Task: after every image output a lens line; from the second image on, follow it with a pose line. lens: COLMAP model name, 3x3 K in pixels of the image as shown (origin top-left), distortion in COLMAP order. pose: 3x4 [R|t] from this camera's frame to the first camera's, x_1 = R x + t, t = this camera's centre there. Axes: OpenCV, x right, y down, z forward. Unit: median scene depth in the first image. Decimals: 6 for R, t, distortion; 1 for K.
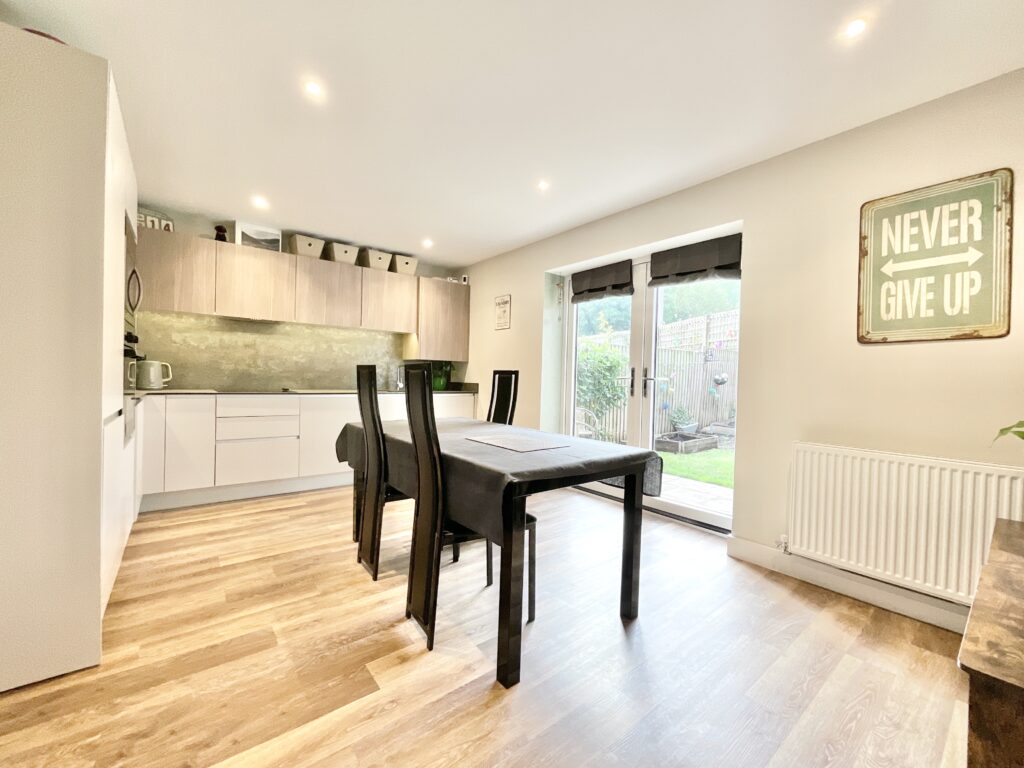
lens RADIAL K [[419.5, 0, 508.7], [0, 419.5, 387.2], [0, 0, 1]] dist [0.001620, -0.000610]
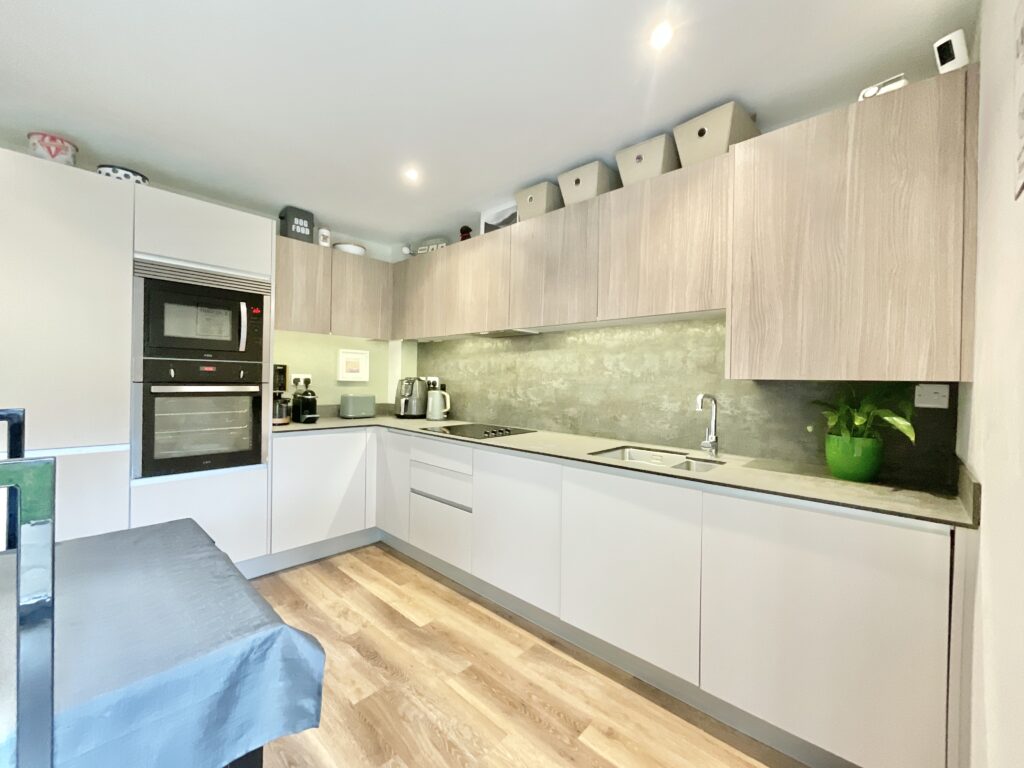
lens RADIAL K [[419.5, 0, 505.9], [0, 419.5, 382.3], [0, 0, 1]] dist [0.001620, -0.000610]
pose [[0.143672, -0.016914, -0.989481, 0.141300], [-0.037891, 0.999027, -0.022579, -0.065021], [0.988900, 0.040736, 0.142891, 1.005753]]
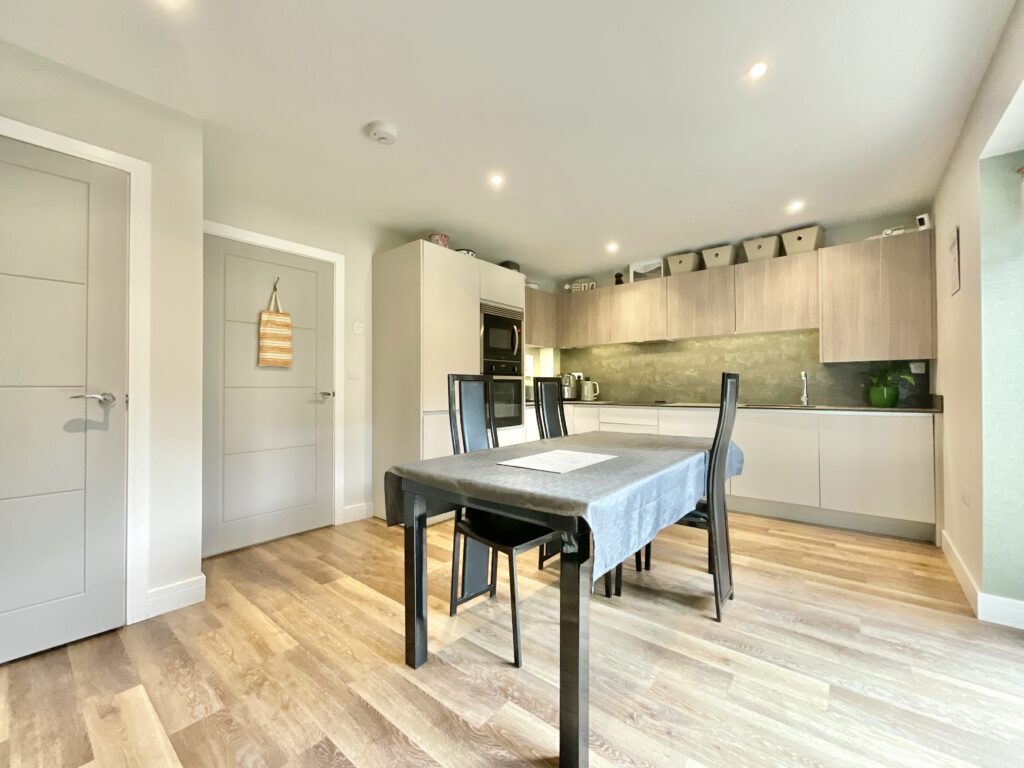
lens RADIAL K [[419.5, 0, 505.2], [0, 419.5, 381.8], [0, 0, 1]] dist [0.001620, -0.000610]
pose [[0.205048, -0.040292, -0.977922, 0.493156], [-0.012746, 0.998958, -0.043831, 0.006044], [0.978669, 0.021452, 0.204321, 0.423526]]
